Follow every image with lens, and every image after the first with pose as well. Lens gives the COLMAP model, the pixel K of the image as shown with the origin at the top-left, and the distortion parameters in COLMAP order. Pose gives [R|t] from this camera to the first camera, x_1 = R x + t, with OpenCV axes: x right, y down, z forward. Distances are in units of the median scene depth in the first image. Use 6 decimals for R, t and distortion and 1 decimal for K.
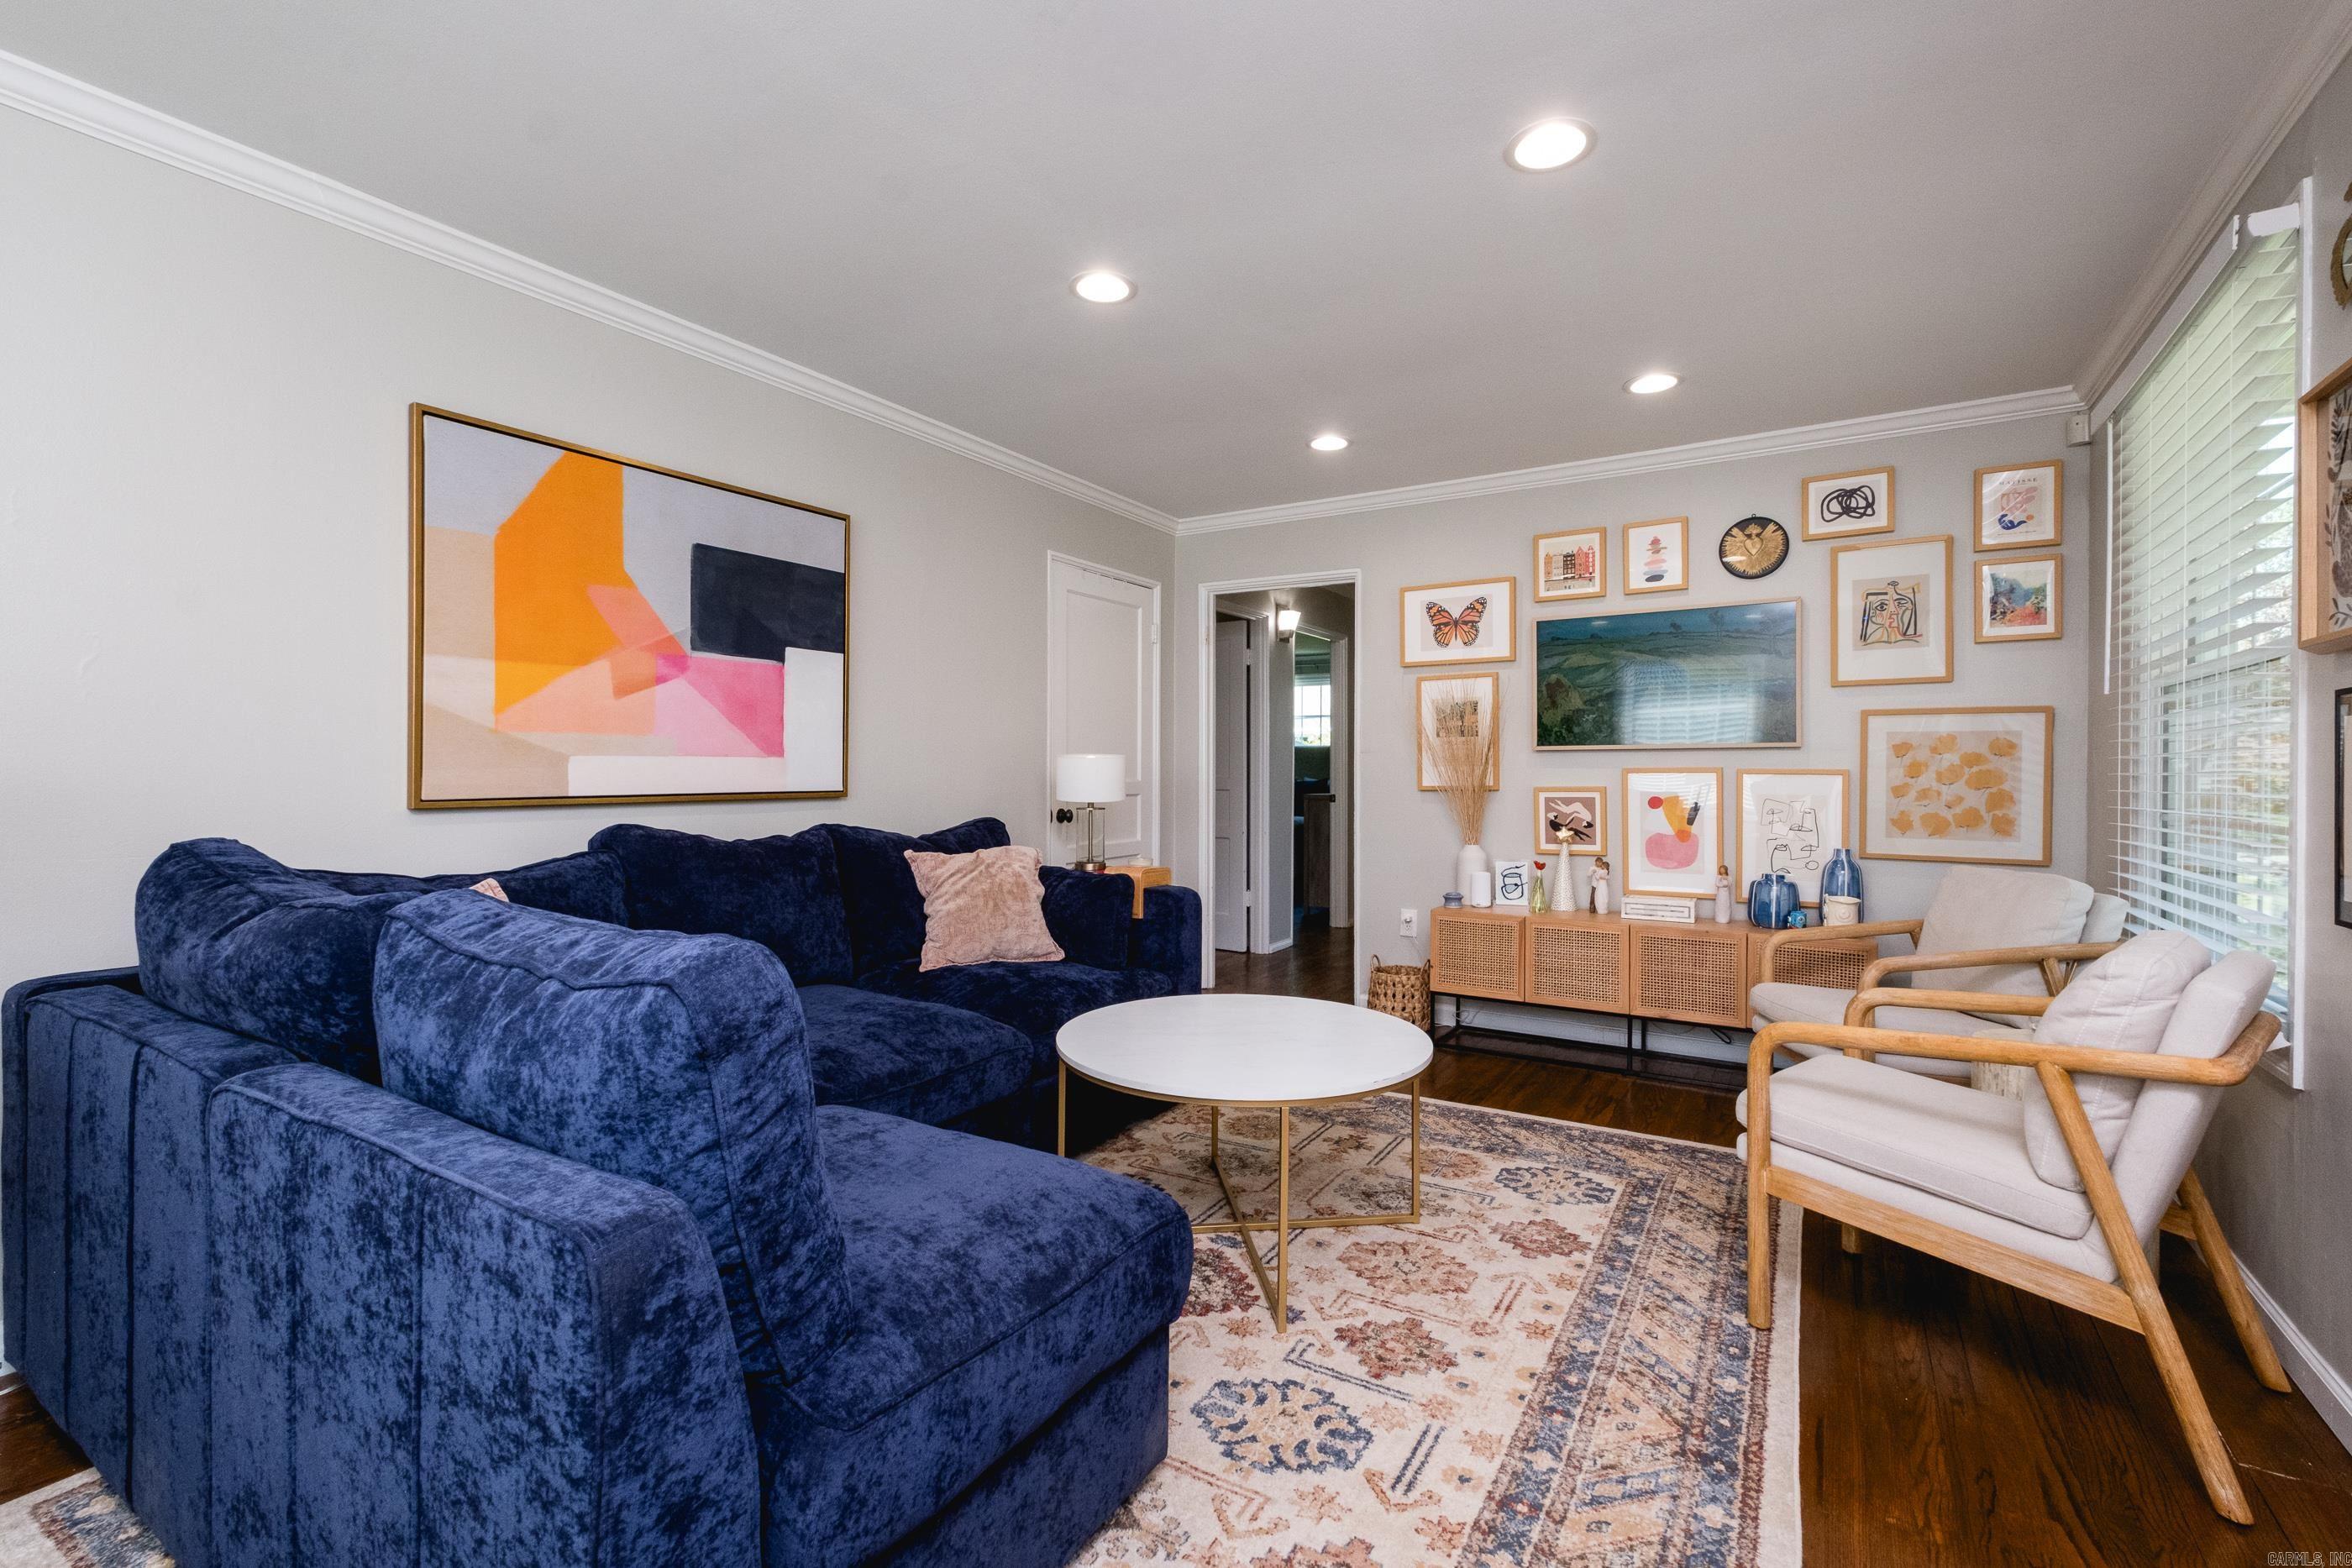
lens RADIAL K [[1031.6, 0, 1170.4], [0, 1031.6, 777.0], [0, 0, 1]] dist [0.006297, -0.003684]
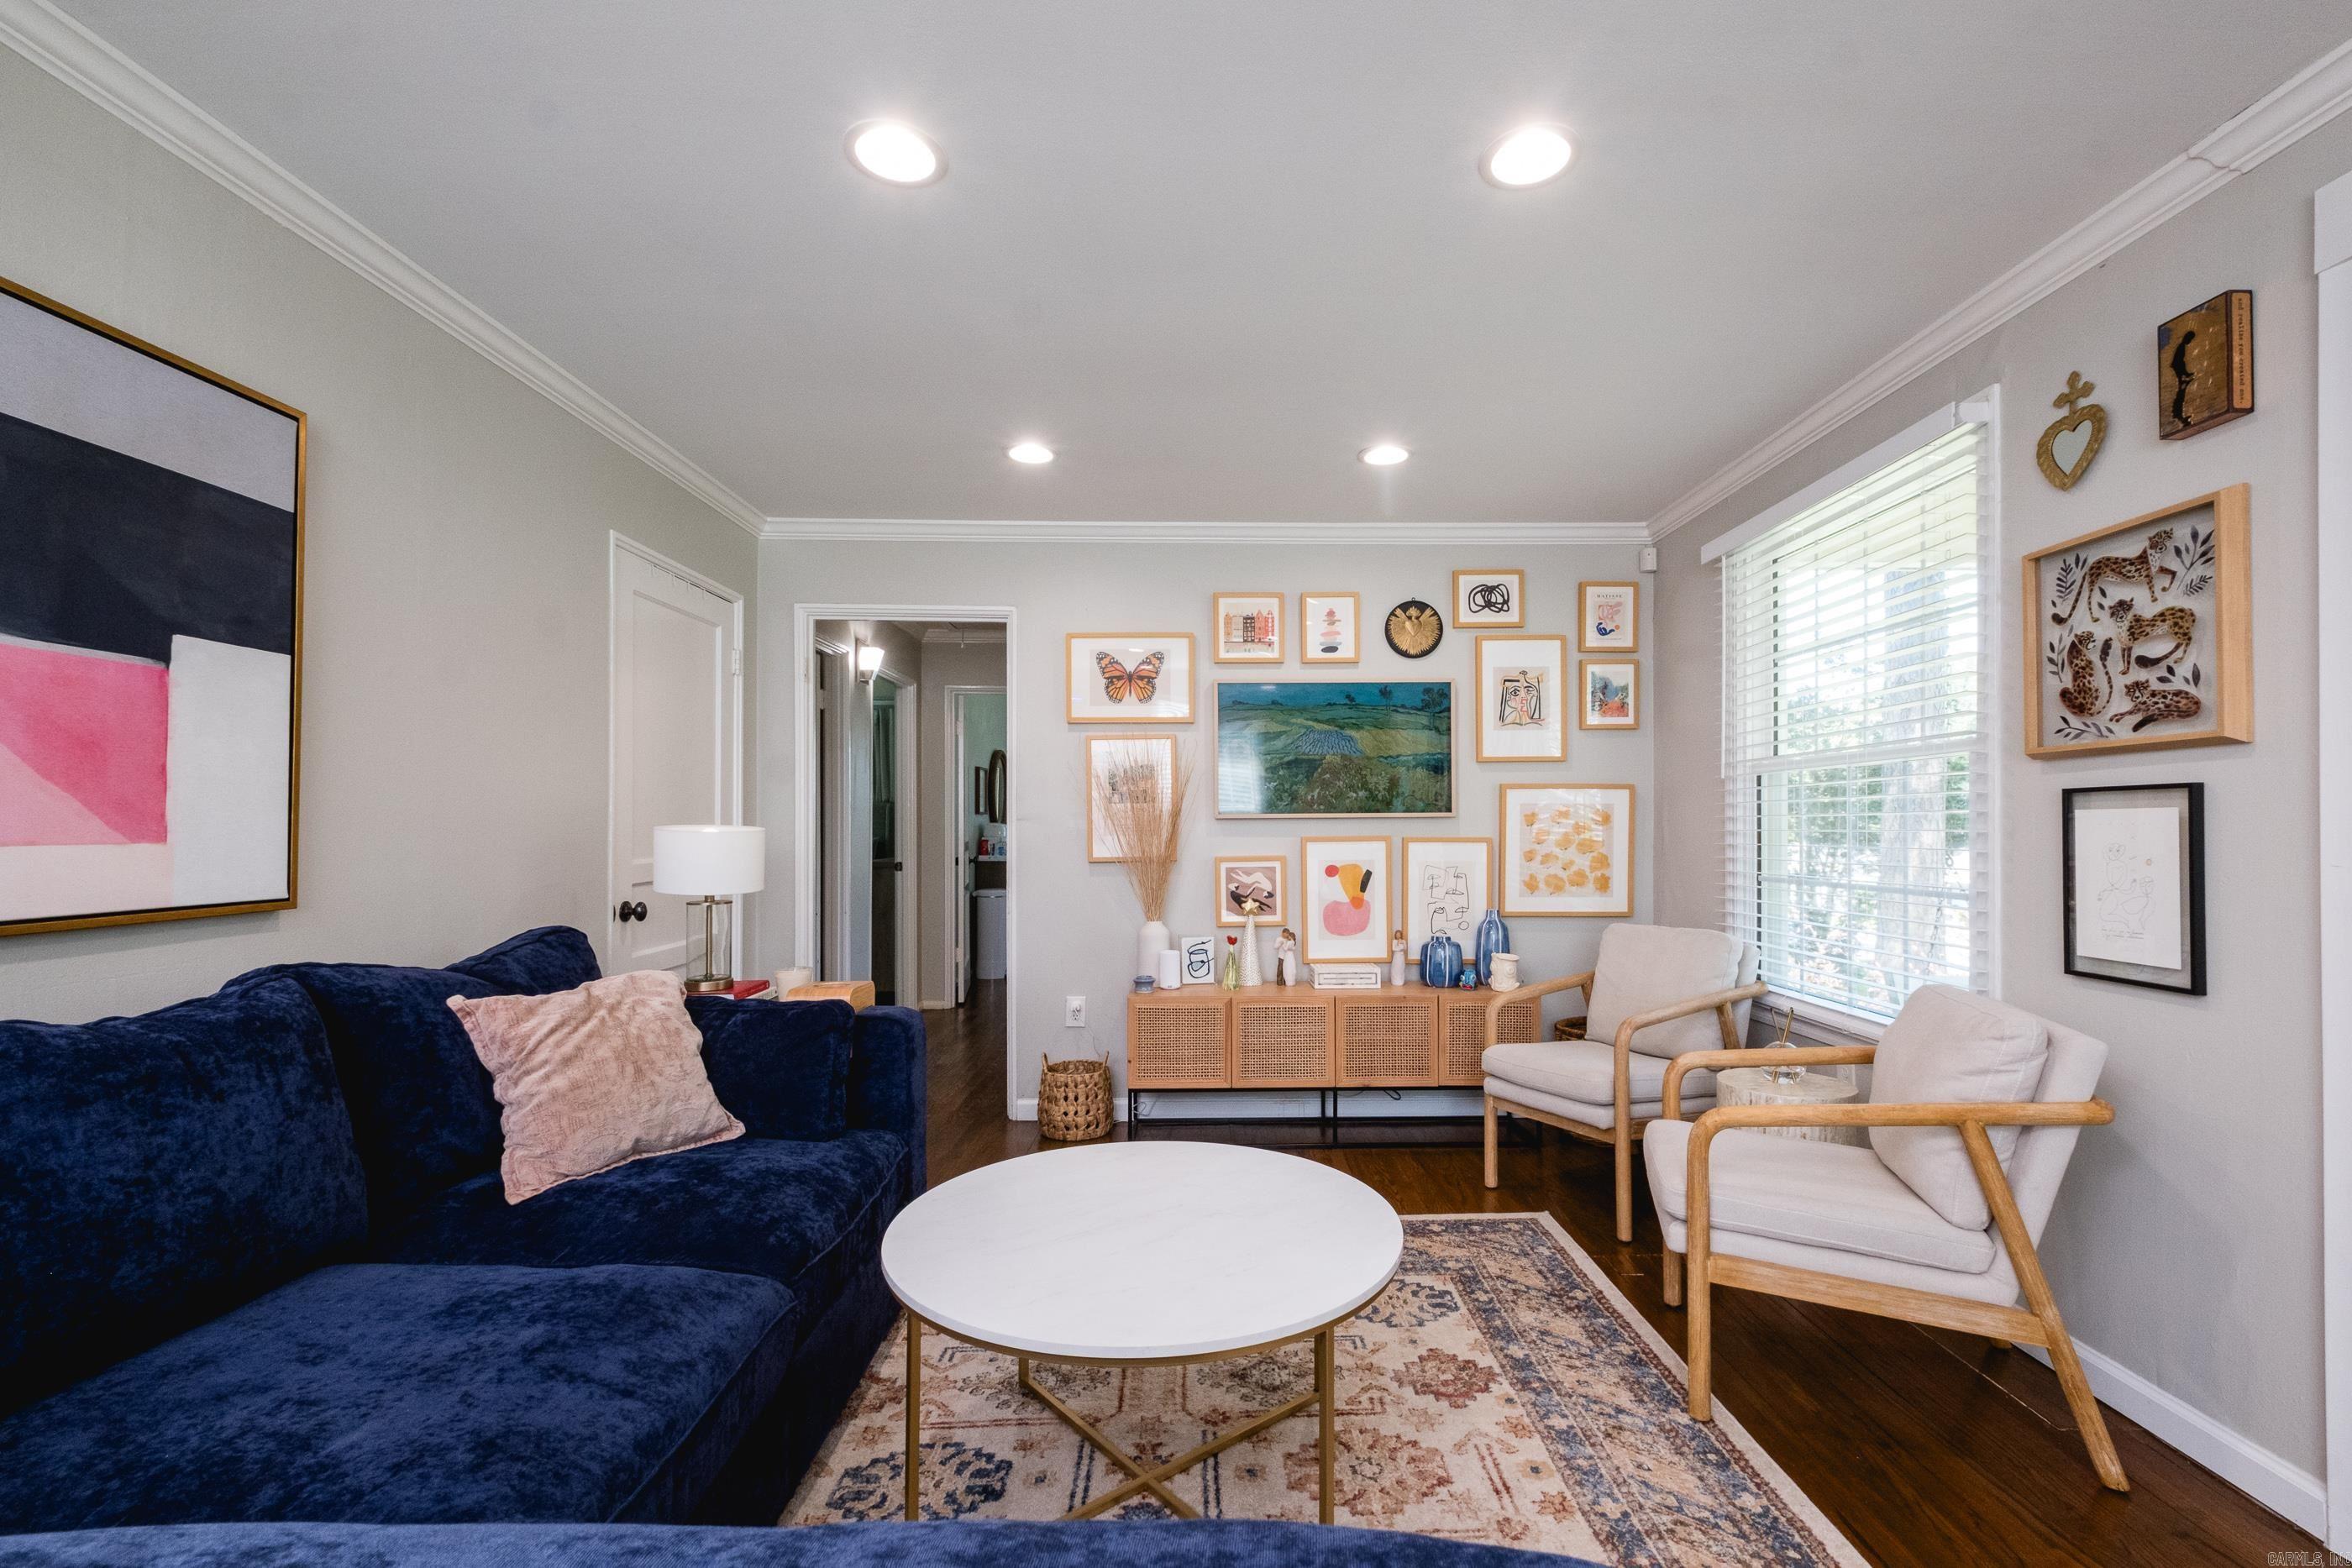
lens RADIAL K [[1031.6, 0, 1226.3], [0, 1031.6, 817.5], [0, 0, 1]] dist [0.006297, -0.003684]
pose [[0.830640, -0.001491, 0.556807, -0.222204], [0.008274, 0.999919, -0.009666, -0.022713], [-0.556748, 0.012637, 0.830585, 0.266439]]
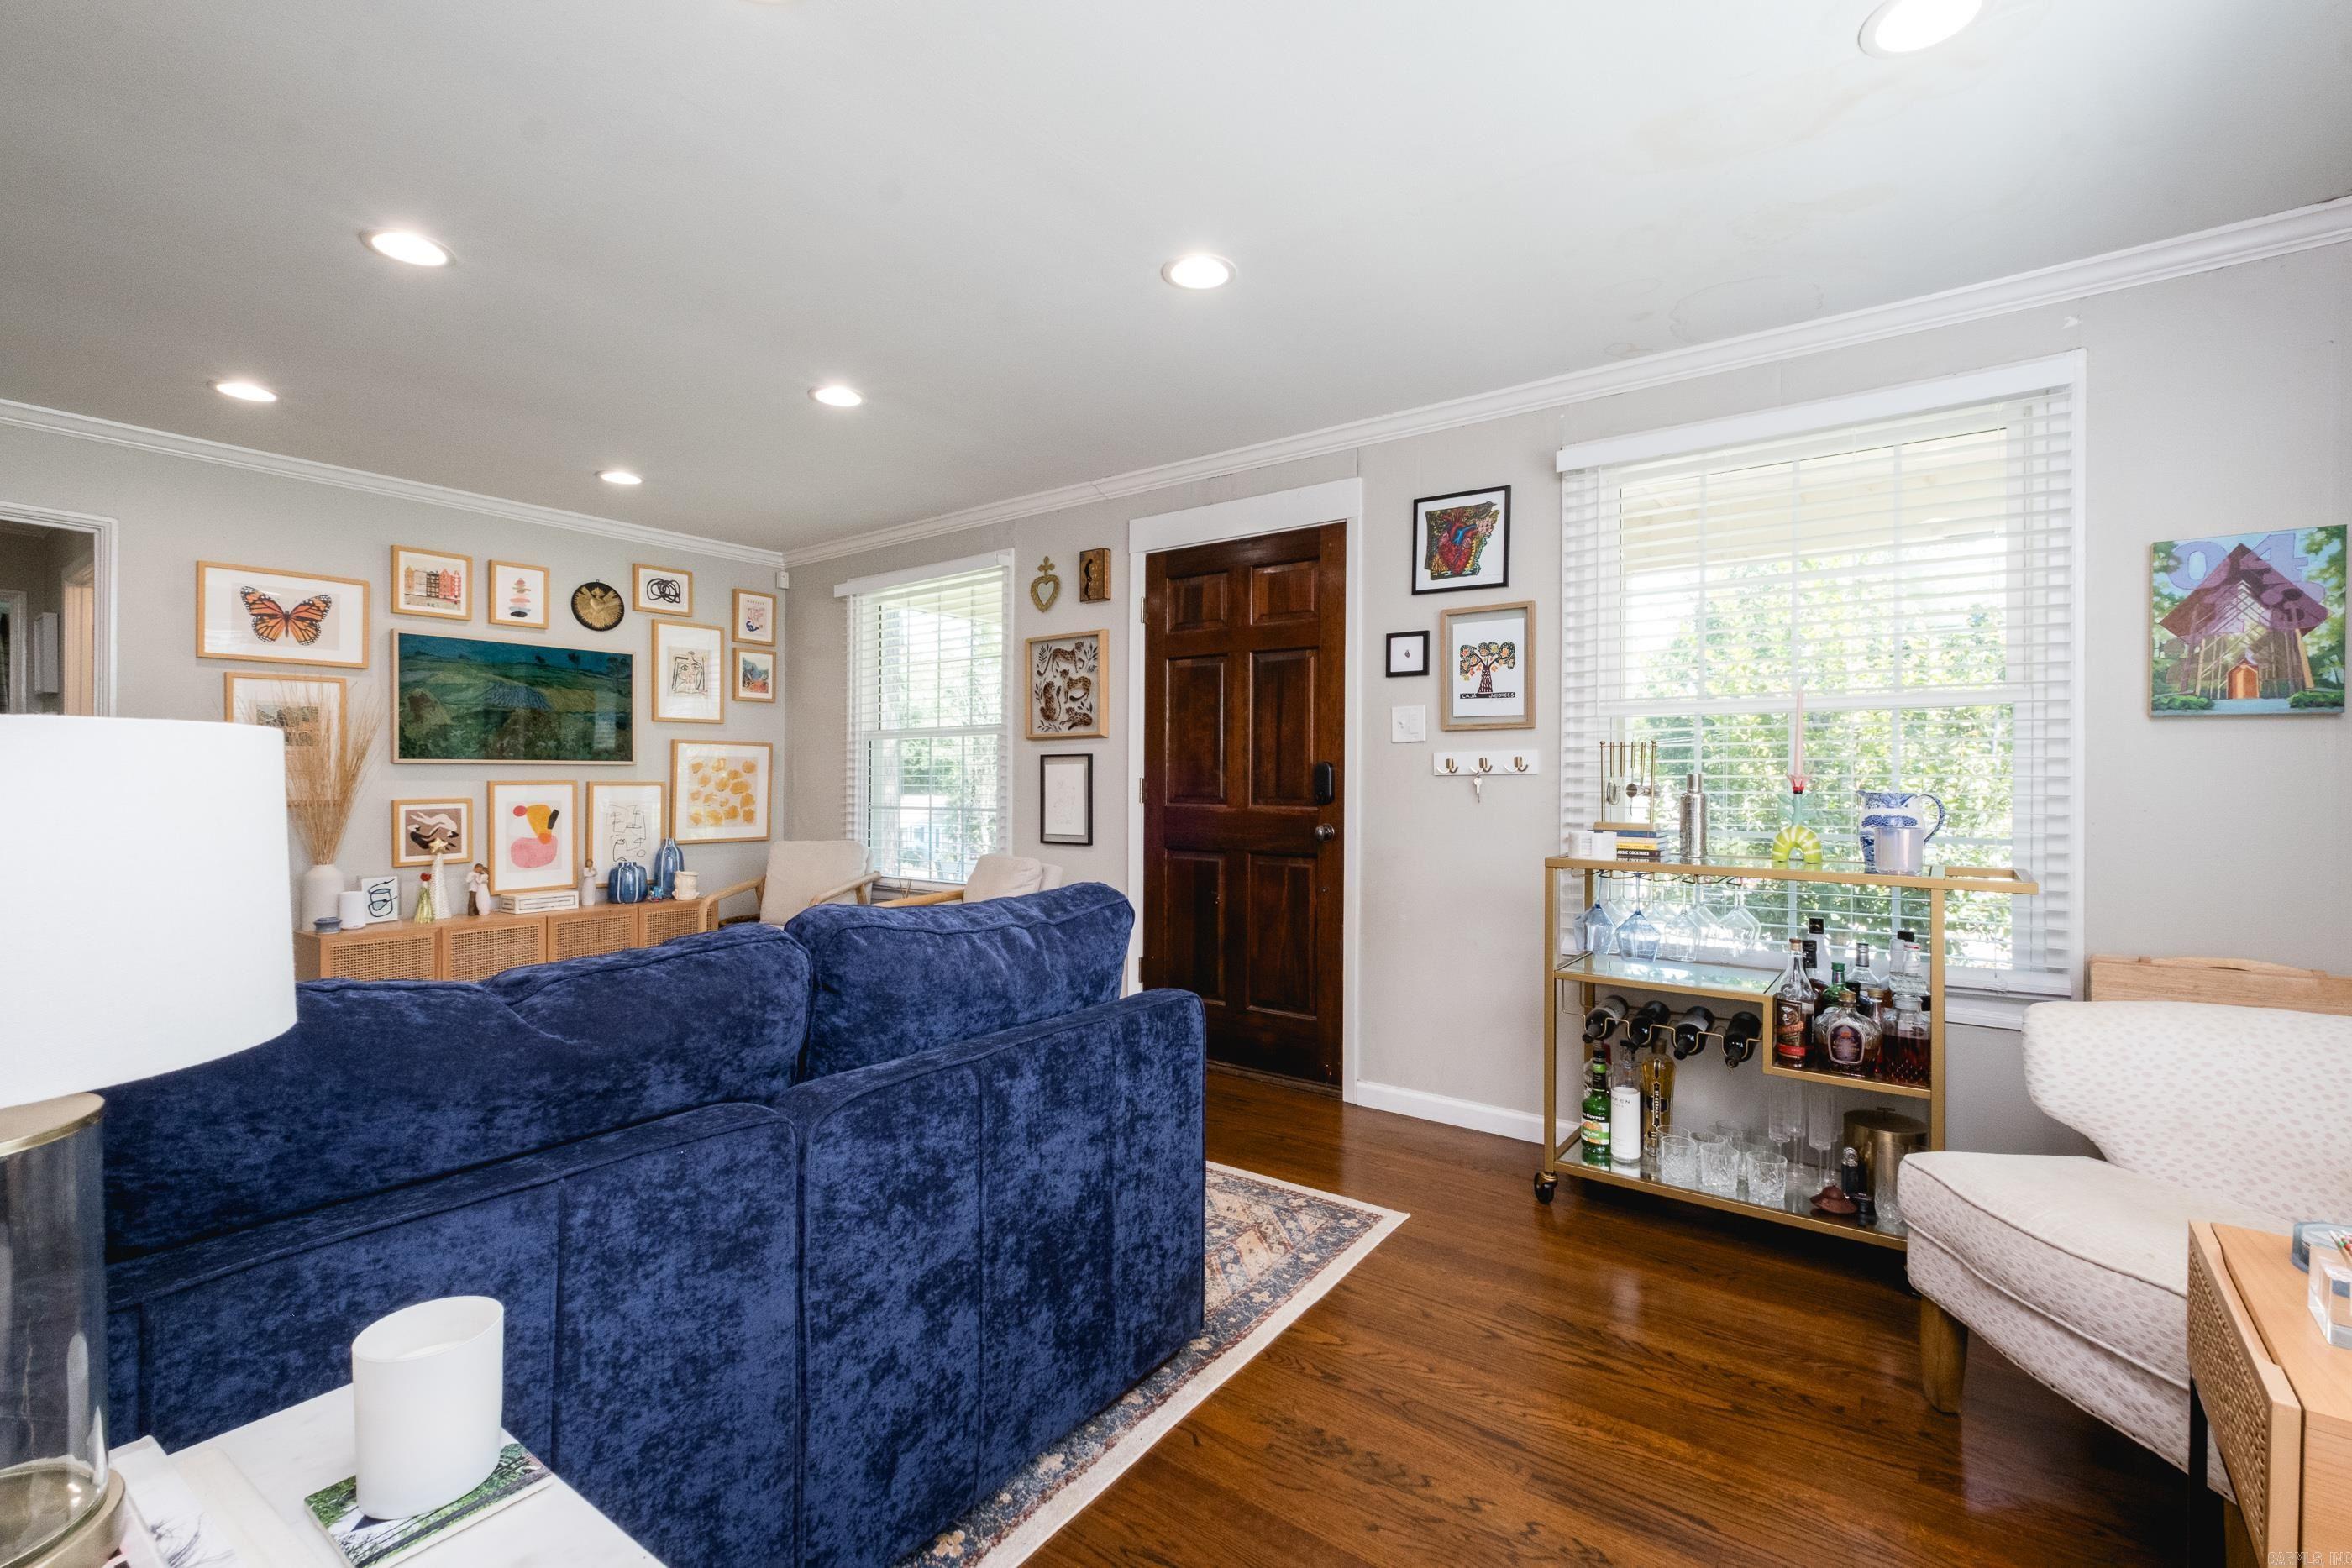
lens RADIAL K [[1031.6, 0, 1169.7], [0, 1031.6, 783.3], [0, 0, 1]] dist [0.006297, -0.003684]
pose [[0.080857, -0.007798, 0.996695, -0.754349], [0.002974, 0.999967, 0.007582, -0.015287], [-0.996721, 0.002351, 0.080878, 0.236166]]
